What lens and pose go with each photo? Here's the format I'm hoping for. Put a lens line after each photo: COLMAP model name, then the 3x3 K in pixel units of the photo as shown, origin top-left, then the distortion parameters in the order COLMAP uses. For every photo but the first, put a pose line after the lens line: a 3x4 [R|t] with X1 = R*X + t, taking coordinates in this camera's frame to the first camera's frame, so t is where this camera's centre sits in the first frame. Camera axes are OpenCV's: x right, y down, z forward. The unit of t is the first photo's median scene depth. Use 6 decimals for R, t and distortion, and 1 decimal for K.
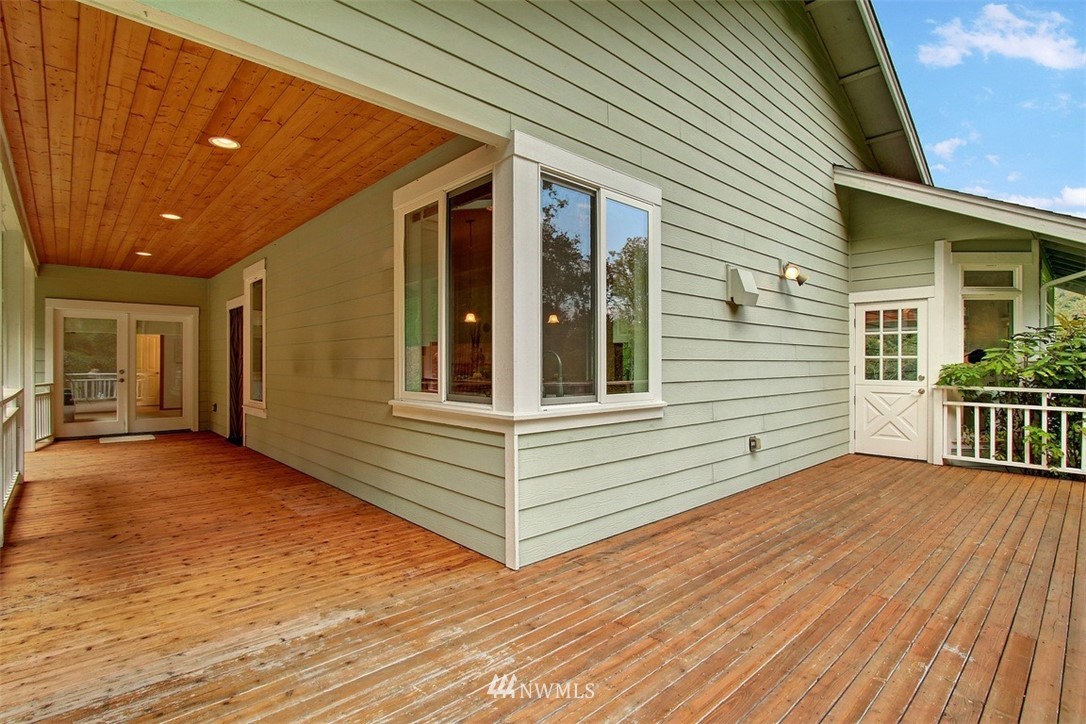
lens RADIAL K [[520.6, 0, 544.7], [0, 520.6, 360.0], [0, 0, 1]] dist [-0.004227, -0.000432]
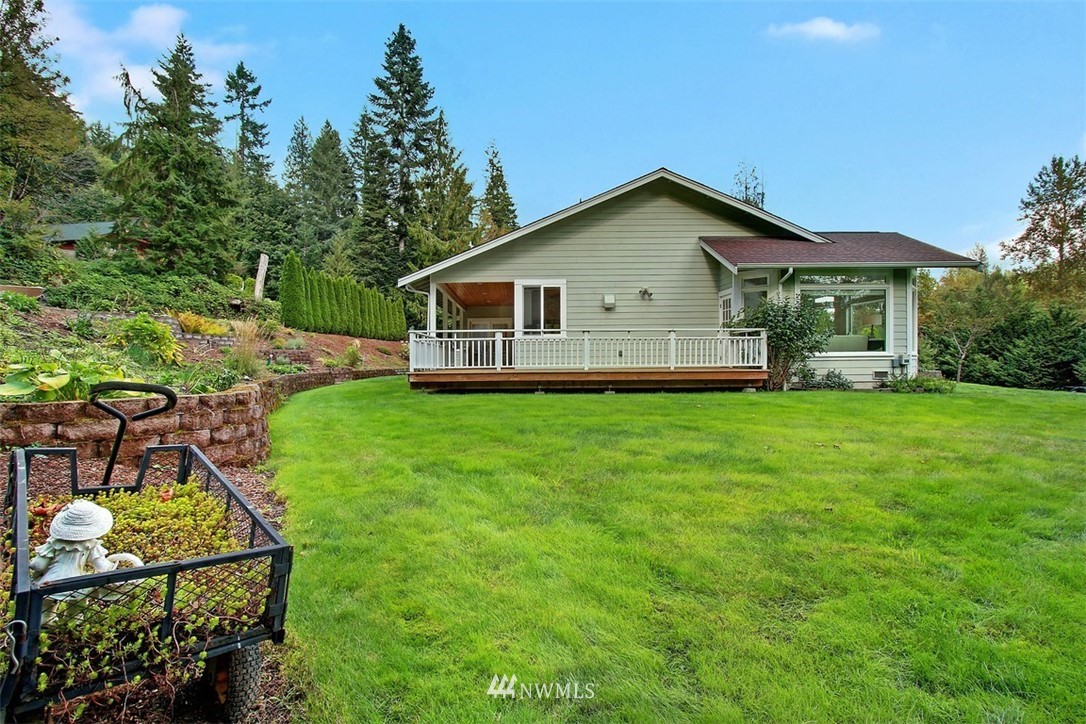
lens RADIAL K [[520.6, 0, 541.2], [0, 520.6, 363.5], [0, 0, 1]] dist [-0.004227, -0.000432]
pose [[0.765111, -0.010495, -0.643813, 2.089933], [0.015843, 0.999871, 0.002528, 0.218308], [0.643703, -0.012134, 0.765179, -1.658247]]
